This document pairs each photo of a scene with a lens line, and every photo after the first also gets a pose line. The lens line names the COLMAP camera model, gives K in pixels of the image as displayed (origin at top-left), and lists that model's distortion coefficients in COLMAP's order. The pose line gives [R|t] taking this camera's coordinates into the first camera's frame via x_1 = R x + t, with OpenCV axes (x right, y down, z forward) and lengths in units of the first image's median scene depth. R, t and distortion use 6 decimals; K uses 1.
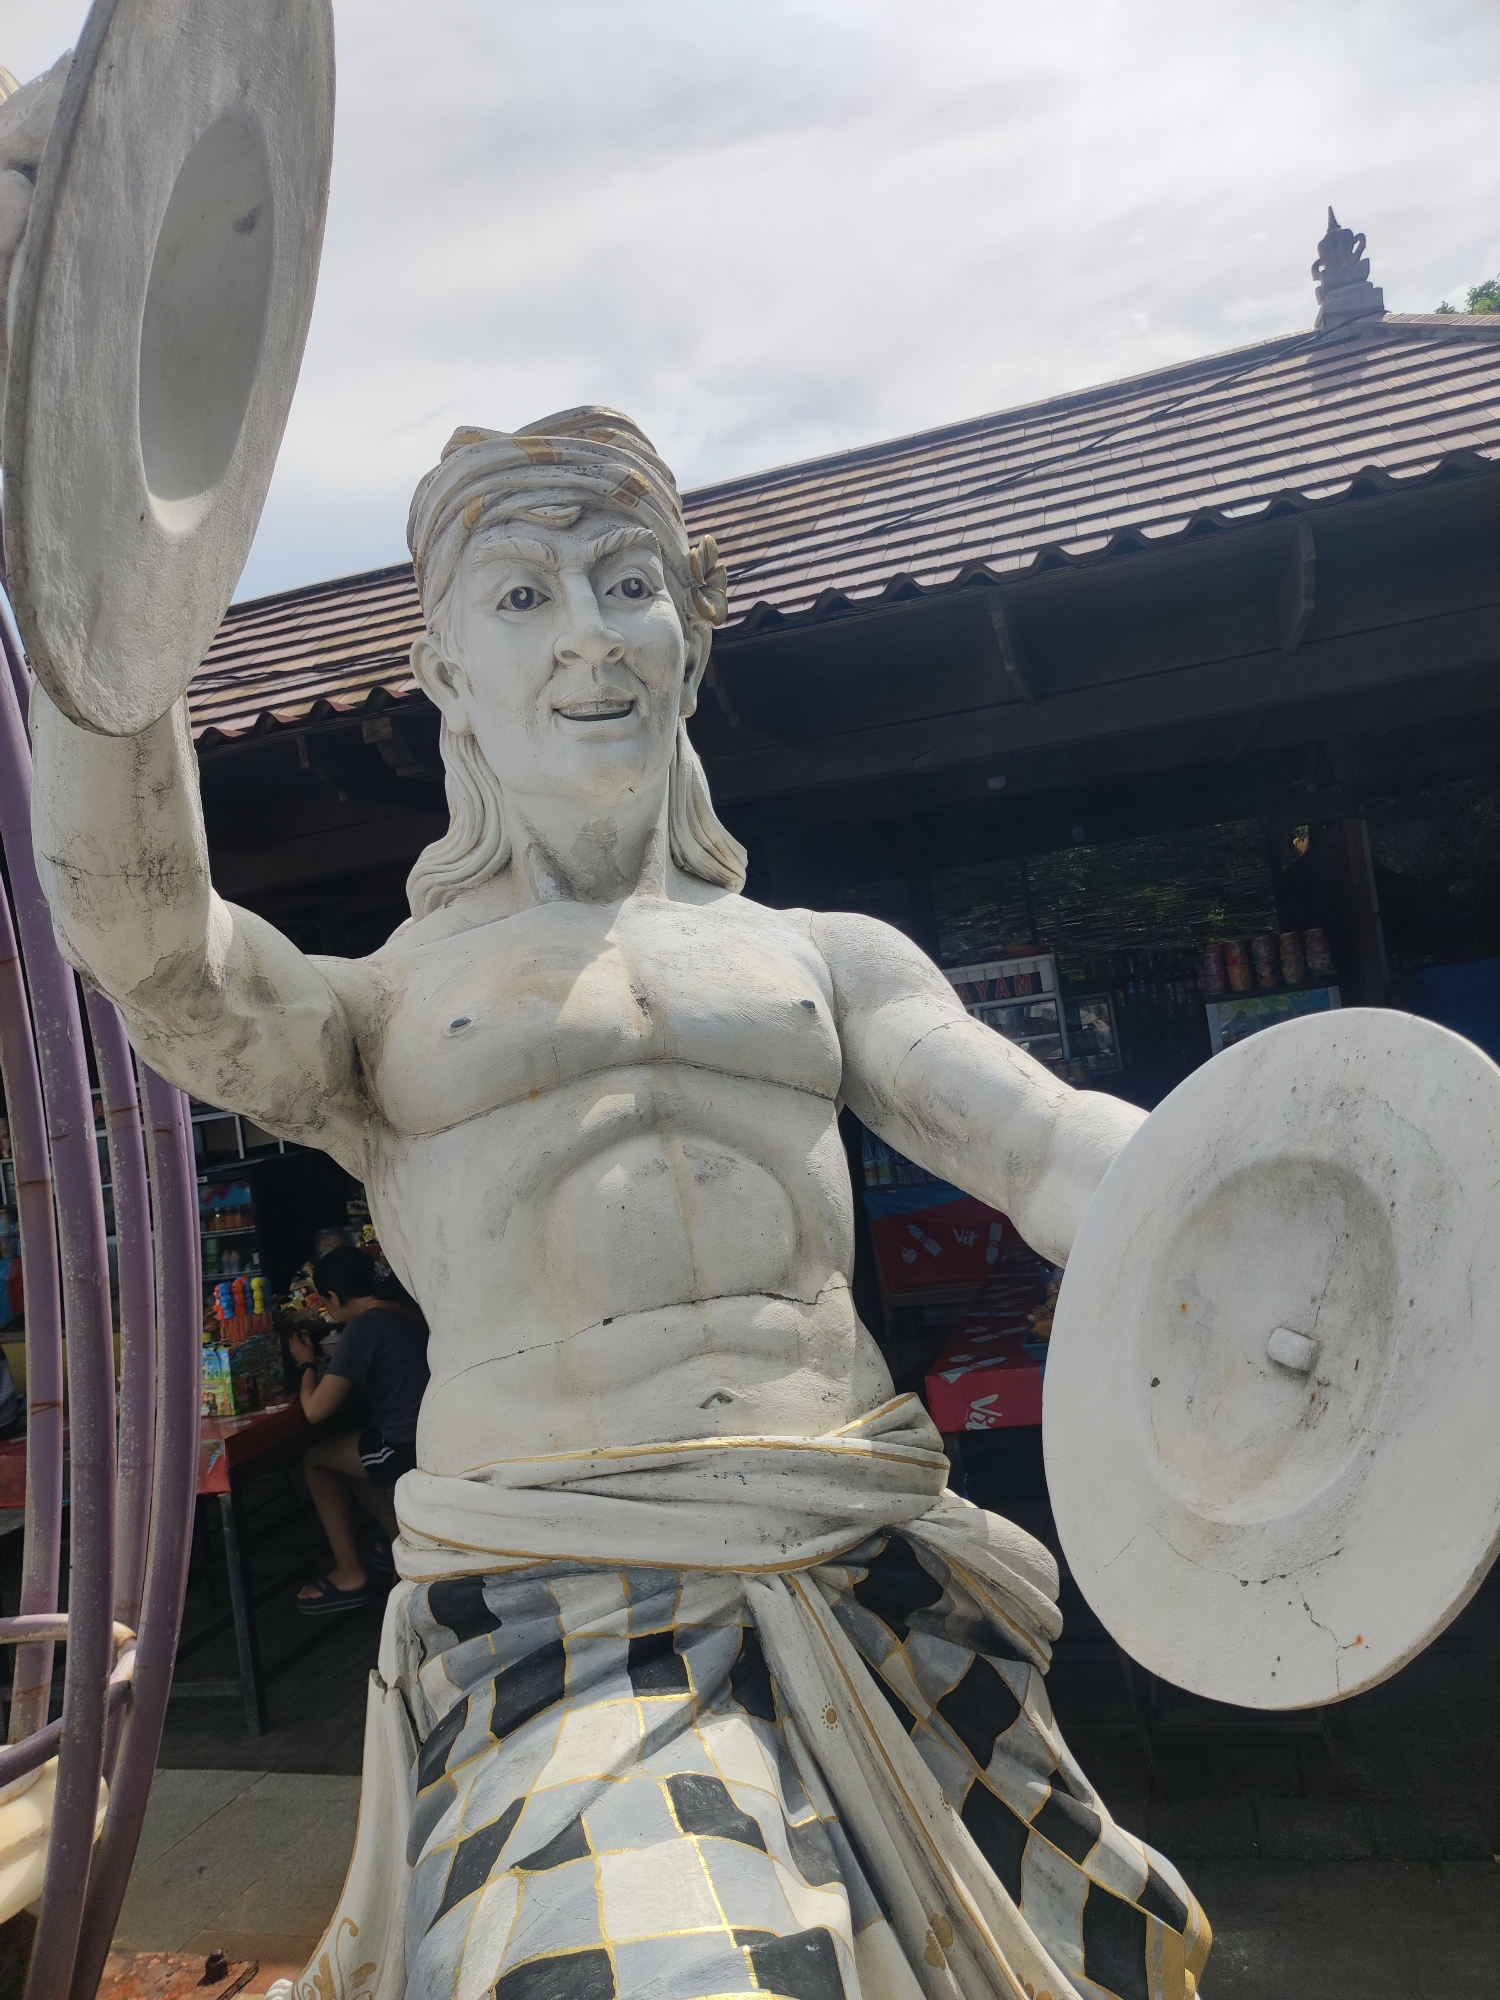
lens RADIAL K [[1509.8, 0, 749.3], [0, 1509.8, 1000.4], [0, 0, 1]] dist [0.007338, -0.008437]
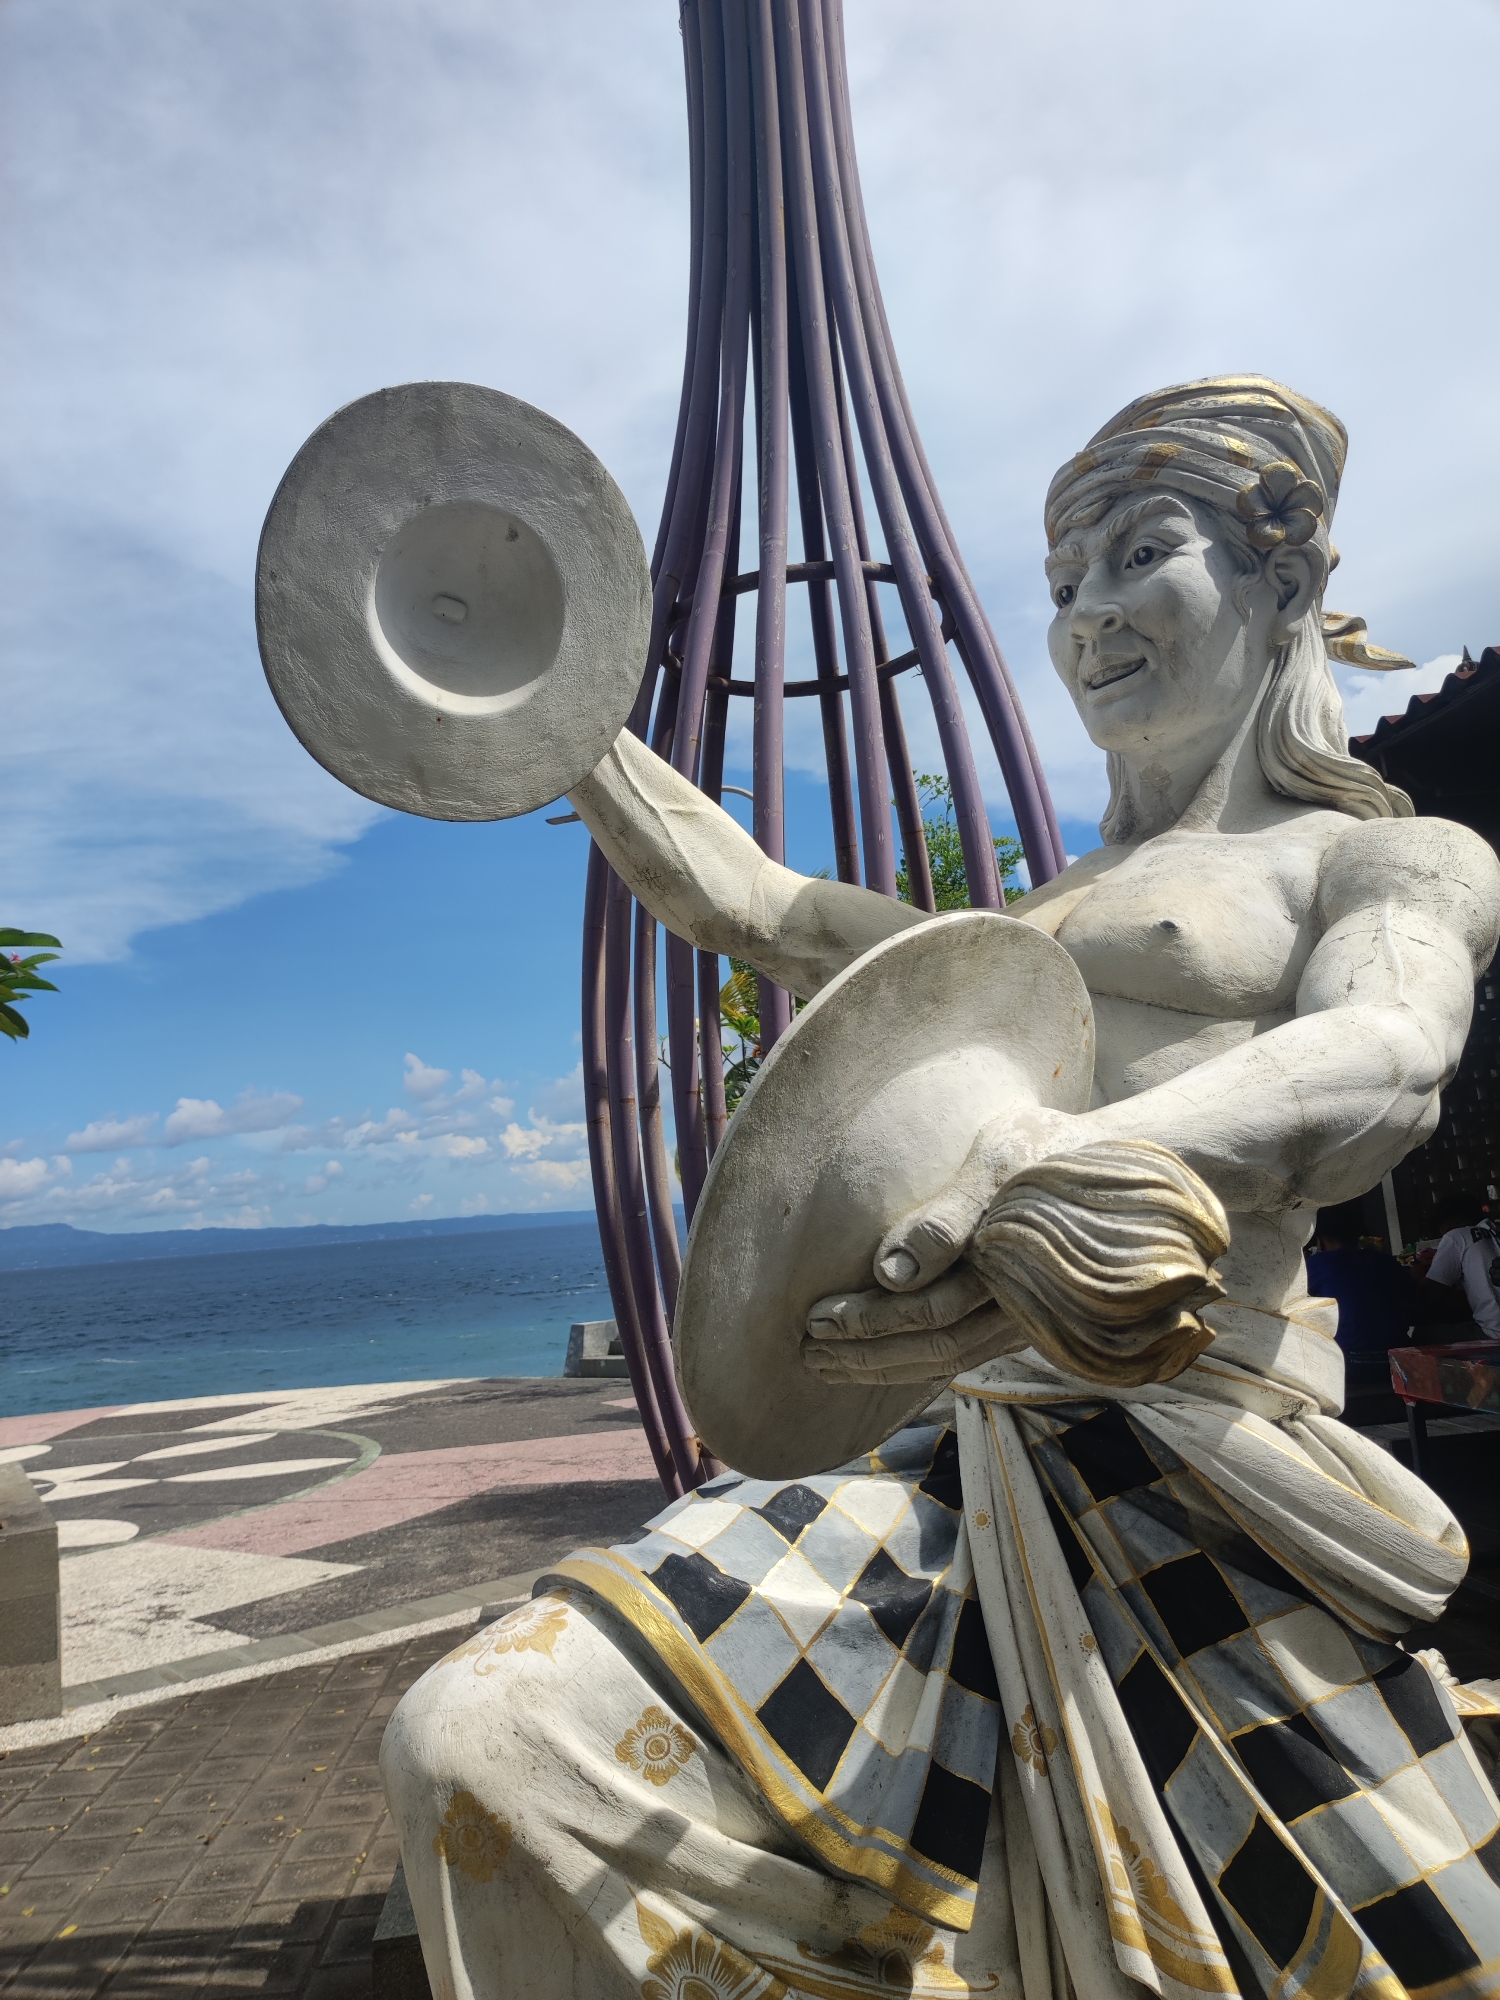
lens RADIAL K [[1509.8, 0, 764.8], [0, 1509.8, 1006.1], [0, 0, 1]] dist [0.007338, -0.008437]
pose [[0.403409, -0.007657, -0.914988, 0.917988], [0.045989, 0.998871, 0.011917, 0.034629], [0.913863, -0.046887, 0.403306, 0.315780]]
